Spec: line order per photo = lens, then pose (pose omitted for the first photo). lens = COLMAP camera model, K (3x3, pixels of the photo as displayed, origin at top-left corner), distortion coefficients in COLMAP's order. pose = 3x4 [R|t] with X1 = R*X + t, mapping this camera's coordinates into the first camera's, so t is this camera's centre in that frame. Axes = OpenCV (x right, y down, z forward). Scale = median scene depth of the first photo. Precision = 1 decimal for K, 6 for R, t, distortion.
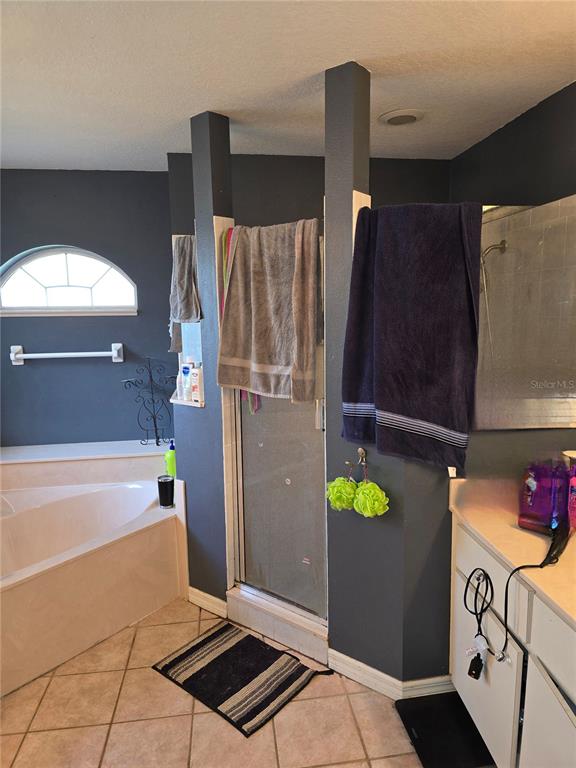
lens RADIAL K [[513.9, 0, 294.6], [0, 513.9, 386.5], [0, 0, 1]] dist [0.068160, -0.072236]
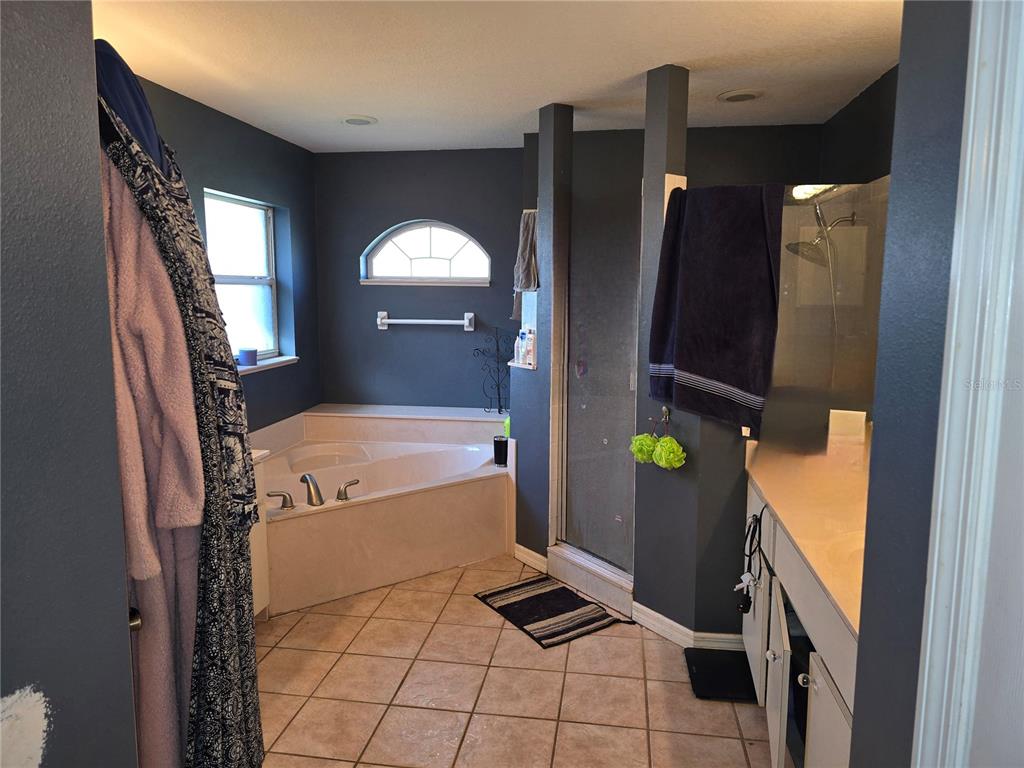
lens RADIAL K [[685.2, 0, 515.4], [0, 685.2, 361.0], [0, 0, 1]] dist [0.068160, -0.072236]
pose [[0.958022, 0.050852, -0.282149, 0.195892], [-0.063769, 0.997287, -0.036783, 0.082118], [0.279513, 0.053231, 0.958665, -0.404165]]
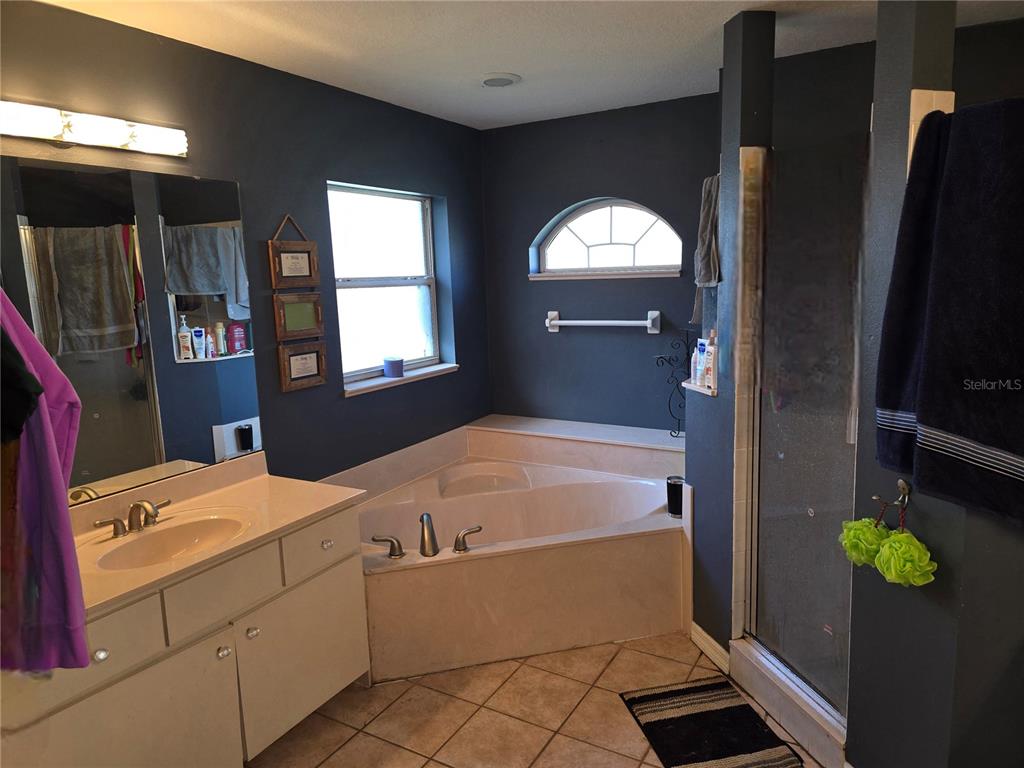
lens RADIAL K [[685.2, 0, 518.9], [0, 685.2, 373.7], [0, 0, 1]] dist [0.068160, -0.072236]
pose [[0.790762, 0.081670, -0.606651, 0.228506], [-0.075733, 0.996498, 0.035436, -0.008253], [0.607420, 0.017922, 0.794178, -0.003574]]
